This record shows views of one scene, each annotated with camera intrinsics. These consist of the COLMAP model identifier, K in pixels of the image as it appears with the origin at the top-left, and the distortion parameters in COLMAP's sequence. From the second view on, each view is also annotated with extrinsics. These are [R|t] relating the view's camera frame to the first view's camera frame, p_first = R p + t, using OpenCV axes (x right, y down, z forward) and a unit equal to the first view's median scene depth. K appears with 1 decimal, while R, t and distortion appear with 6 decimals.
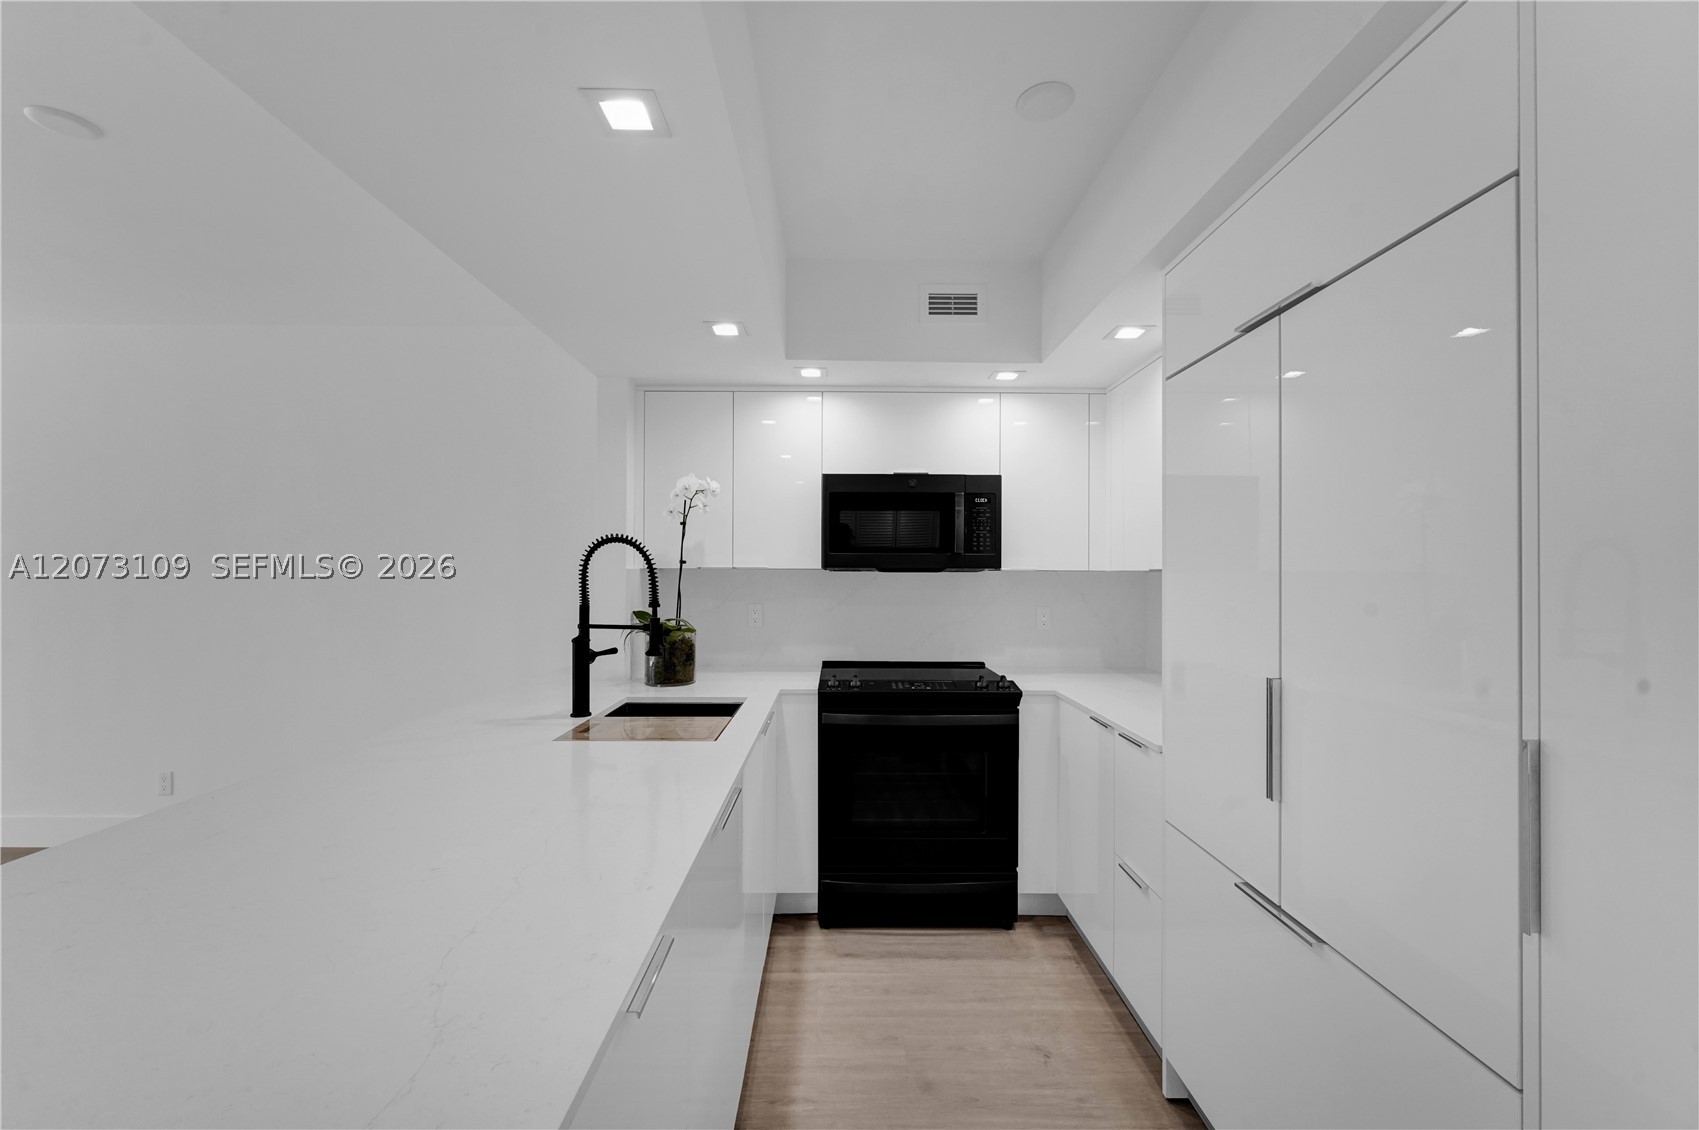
lens RADIAL K [[678.4, 0, 850.3], [0, 678.4, 566.1], [0, 0, 1]] dist [-0.000932, 0.000130]
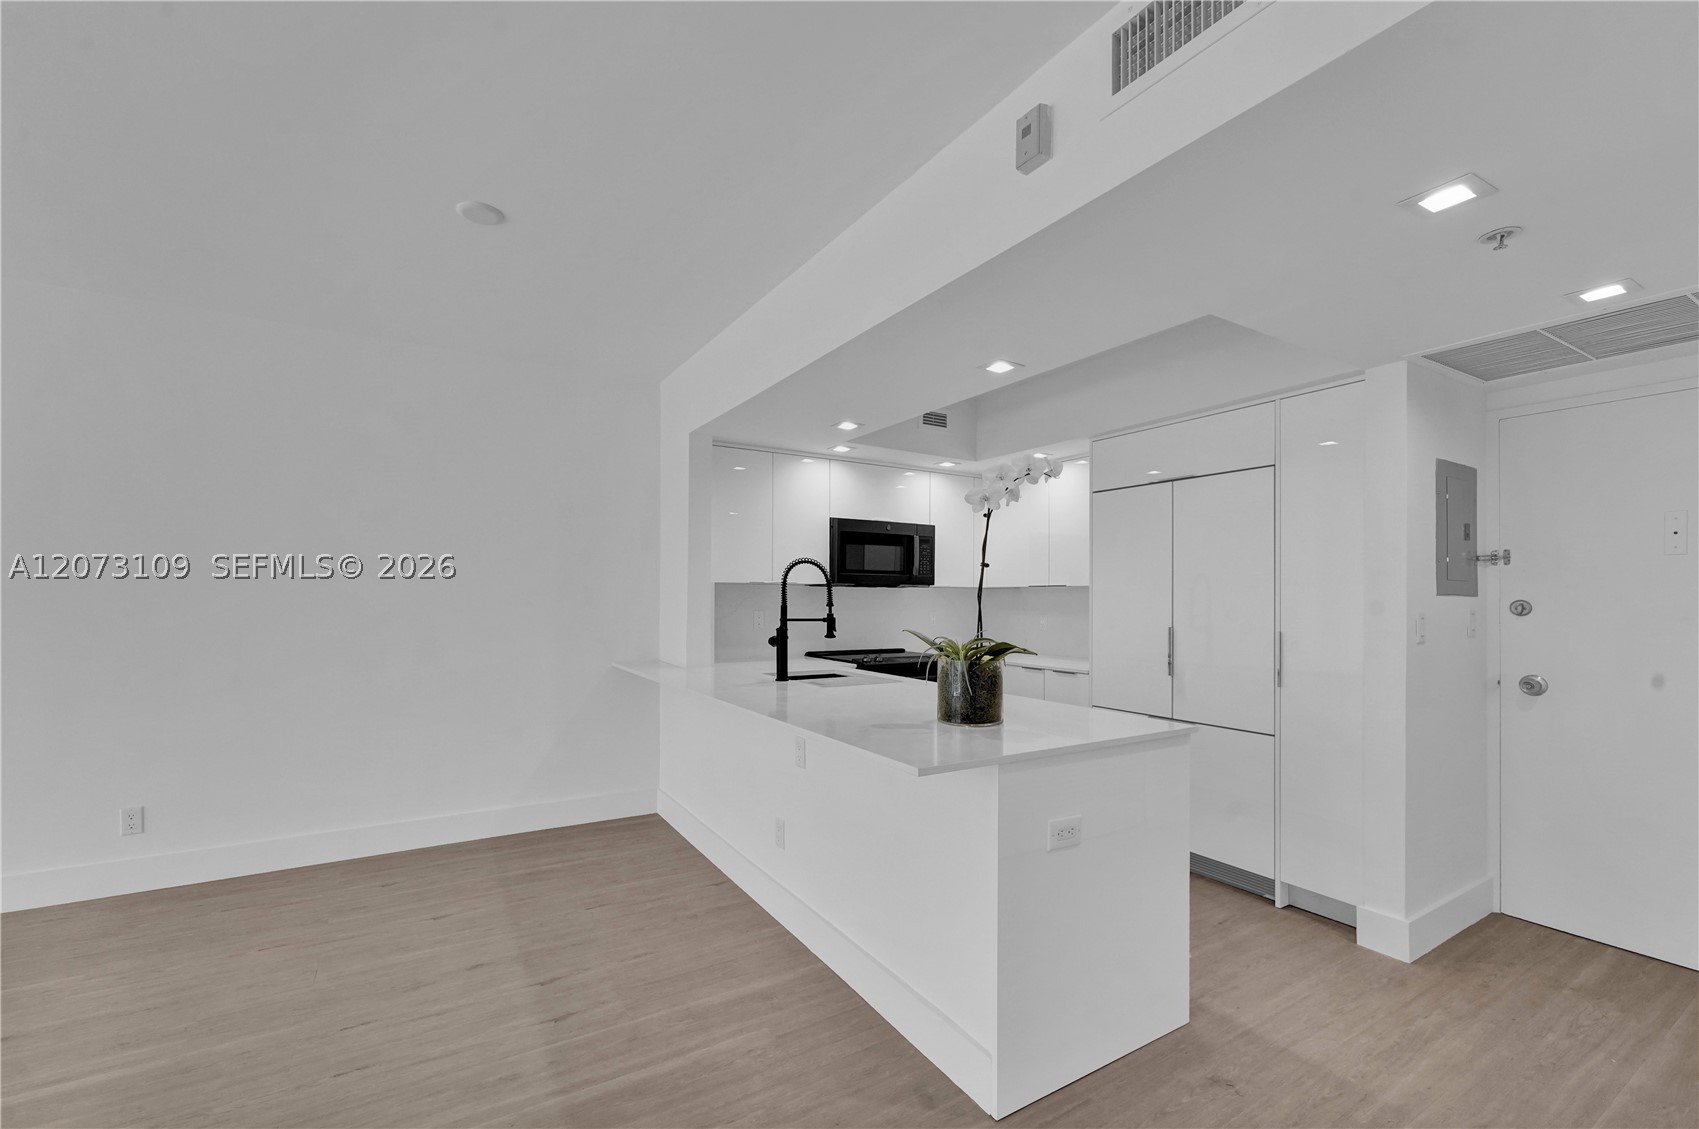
lens RADIAL K [[678.4, 0, 829.5], [0, 678.4, 591.2], [0, 0, 1]] dist [-0.000932, 0.000130]
pose [[0.873711, 0.004058, 0.486429, -0.825146], [-0.006424, 0.999974, 0.003198, 0.015771], [-0.486404, -0.005919, 0.873714, -0.276975]]
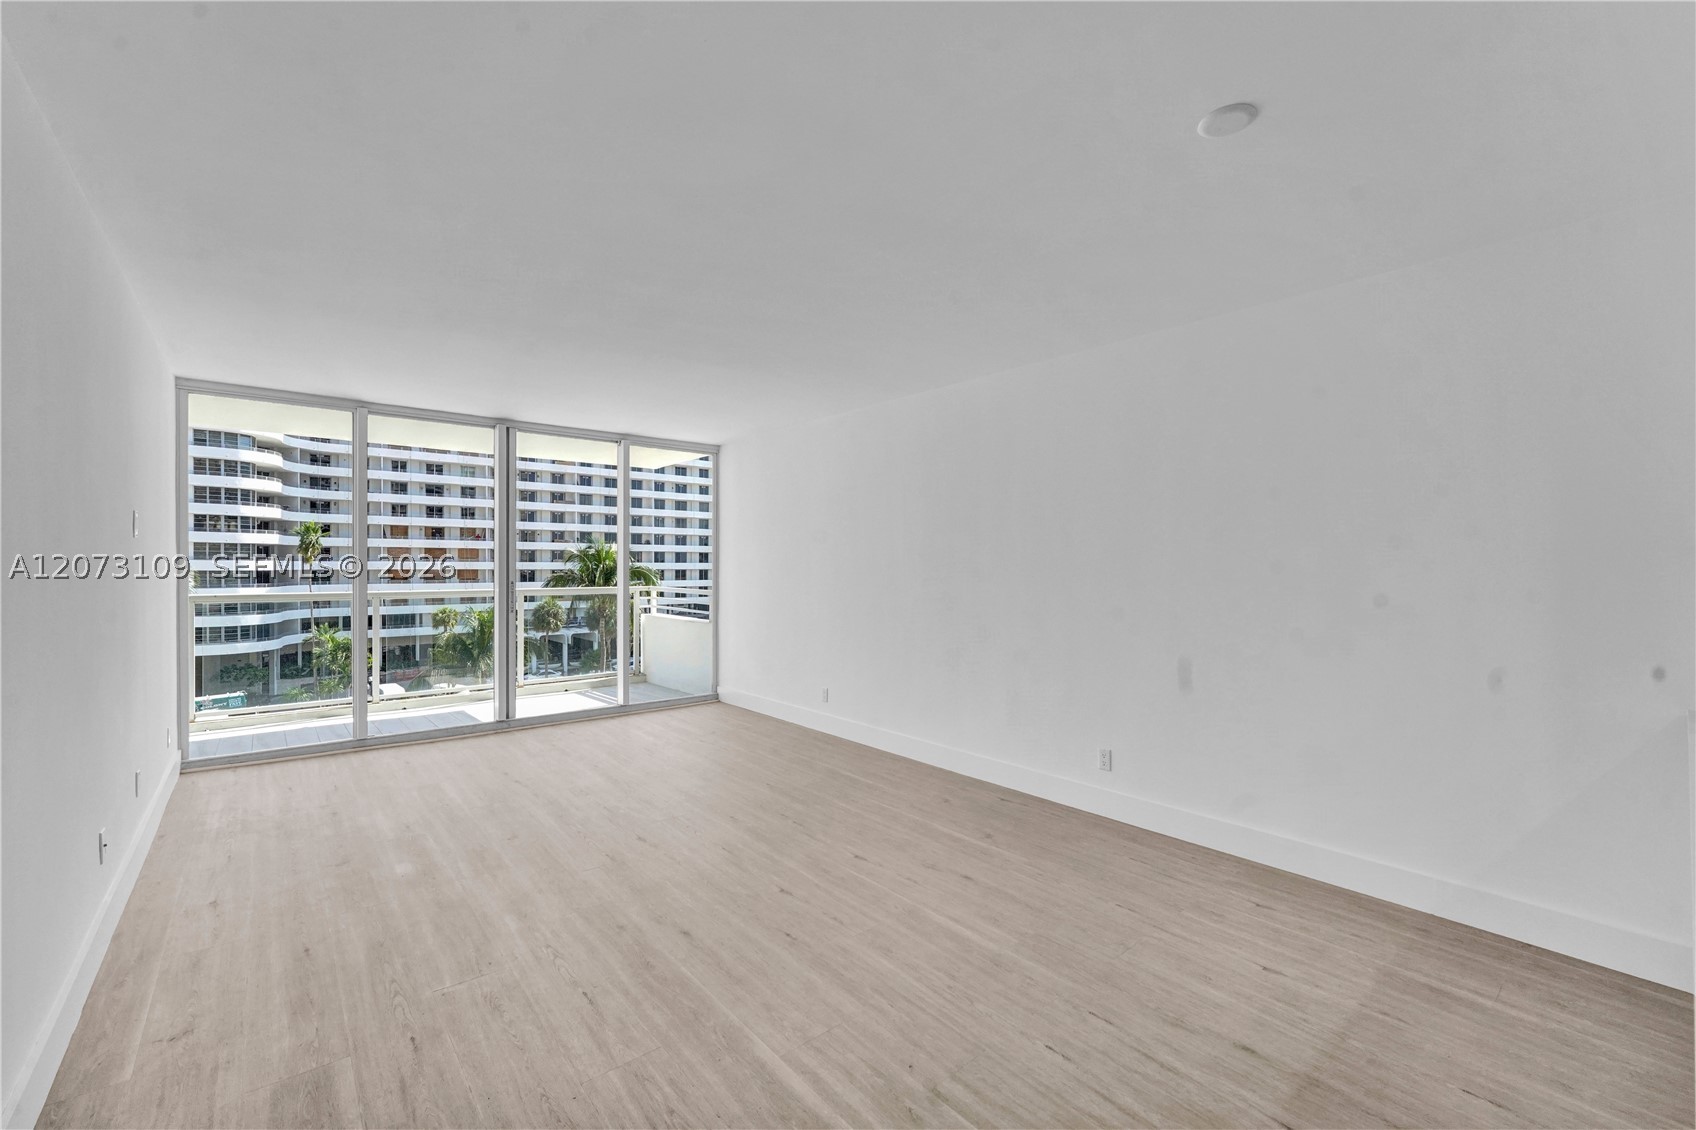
lens RADIAL K [[696.3, 0, 837.0], [0, 696.3, 569.3], [0, 0, 1]] dist [0.001571, -0.000163]
pose [[0.630096, 0.001549, -0.776515, -0.483366], [0.005778, 0.999961, 0.006684, -0.003568], [0.776495, -0.008698, 0.630063, -0.069095]]
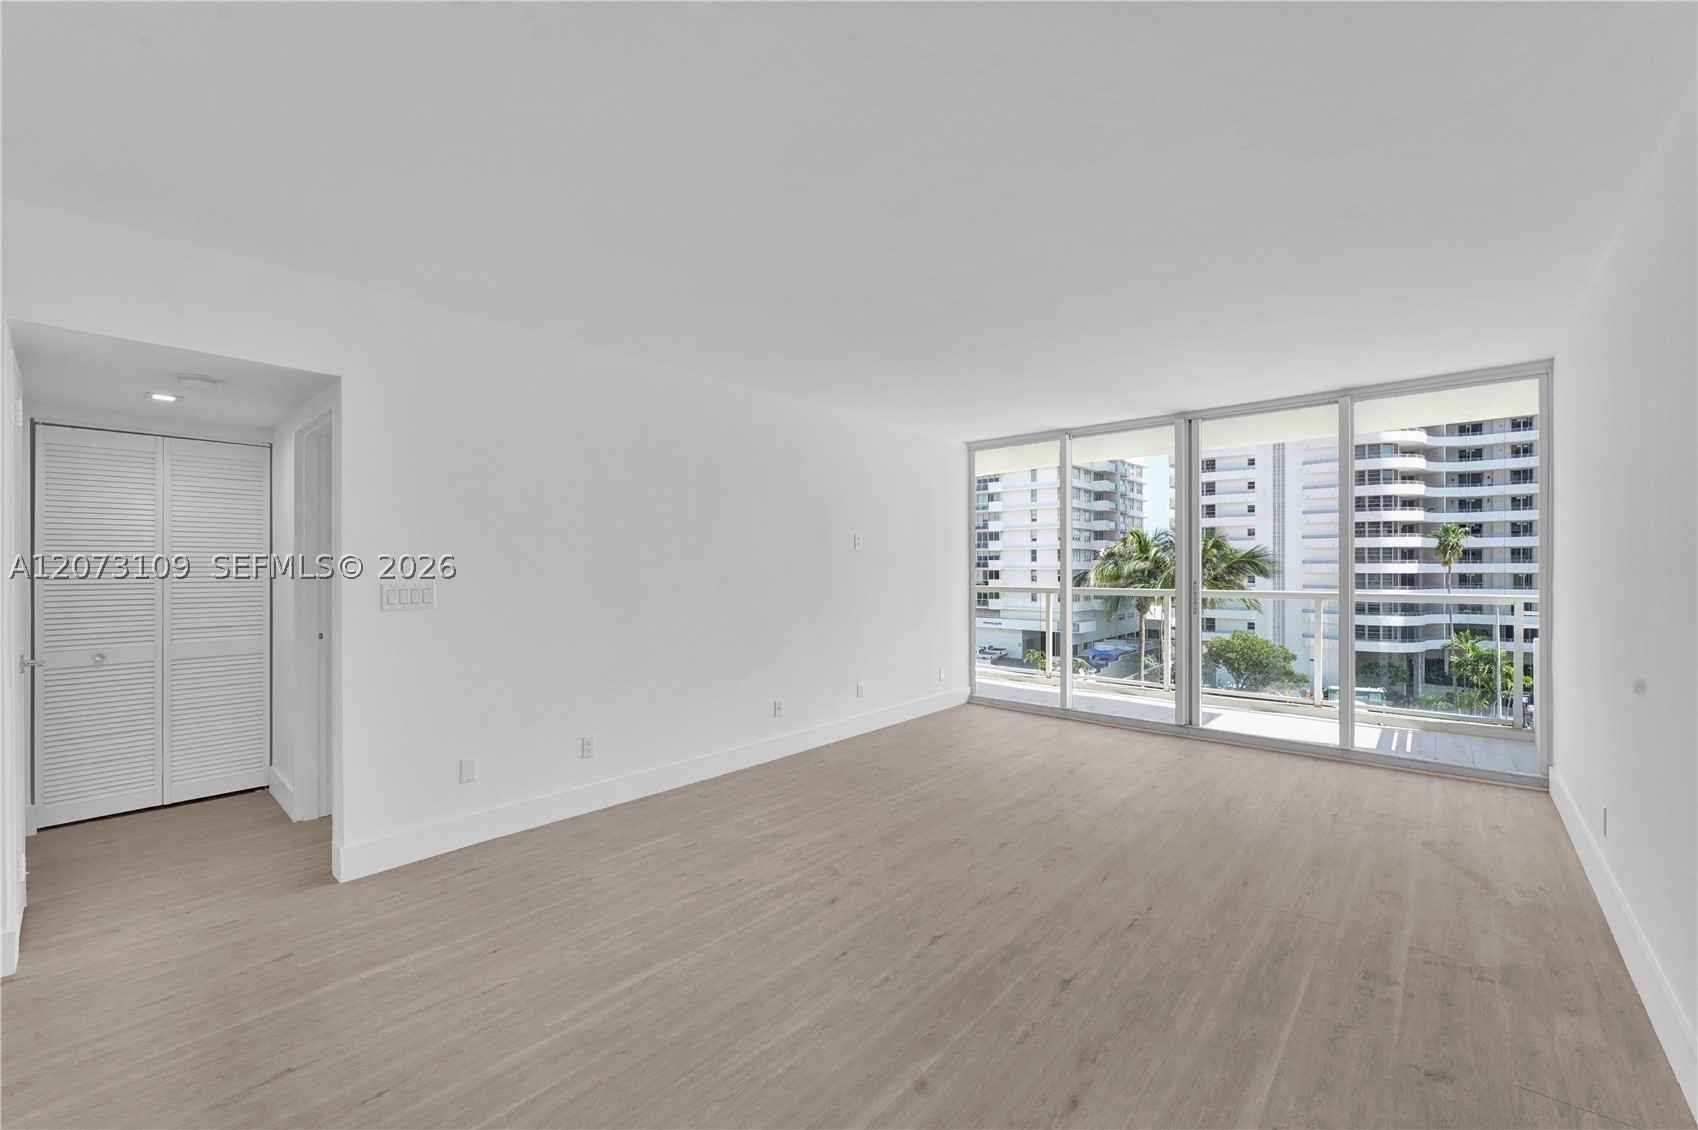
lens RADIAL K [[678.0, 0, 835.6], [0, 678.0, 565.1], [0, 0, 1]] dist [-0.000932, 0.000130]
pose [[-0.676932, -0.006608, -0.736016, -0.612953], [0.003262, 0.999923, -0.011978, 0.015987], [0.736039, -0.010509, -0.676858, 1.038620]]
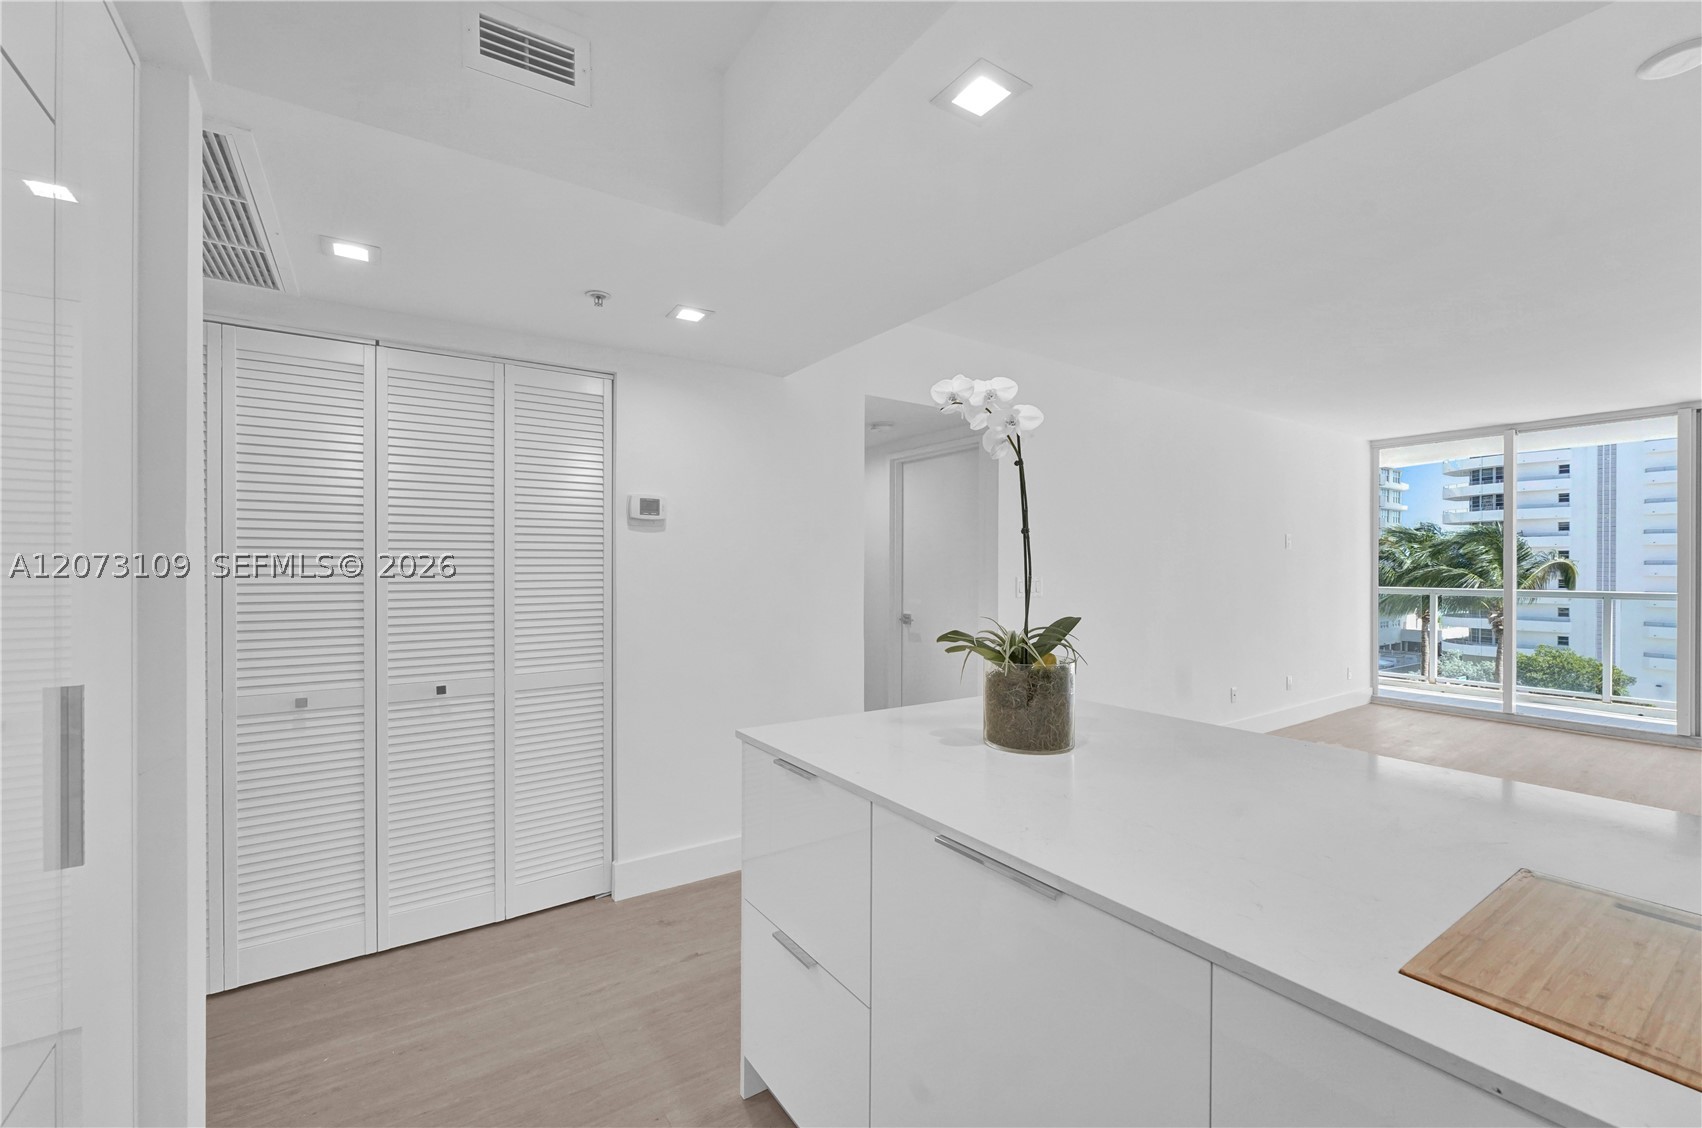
lens RADIAL K [[679.6, 0, 839.0], [0, 679.6, 565.5], [0, 0, 1]] dist [-0.000932, 0.000130]
pose [[-0.839673, -0.008780, -0.543021, 0.172143], [-0.004280, 0.999945, -0.009549, 0.024991], [0.543075, -0.005694, -0.839665, 0.752315]]
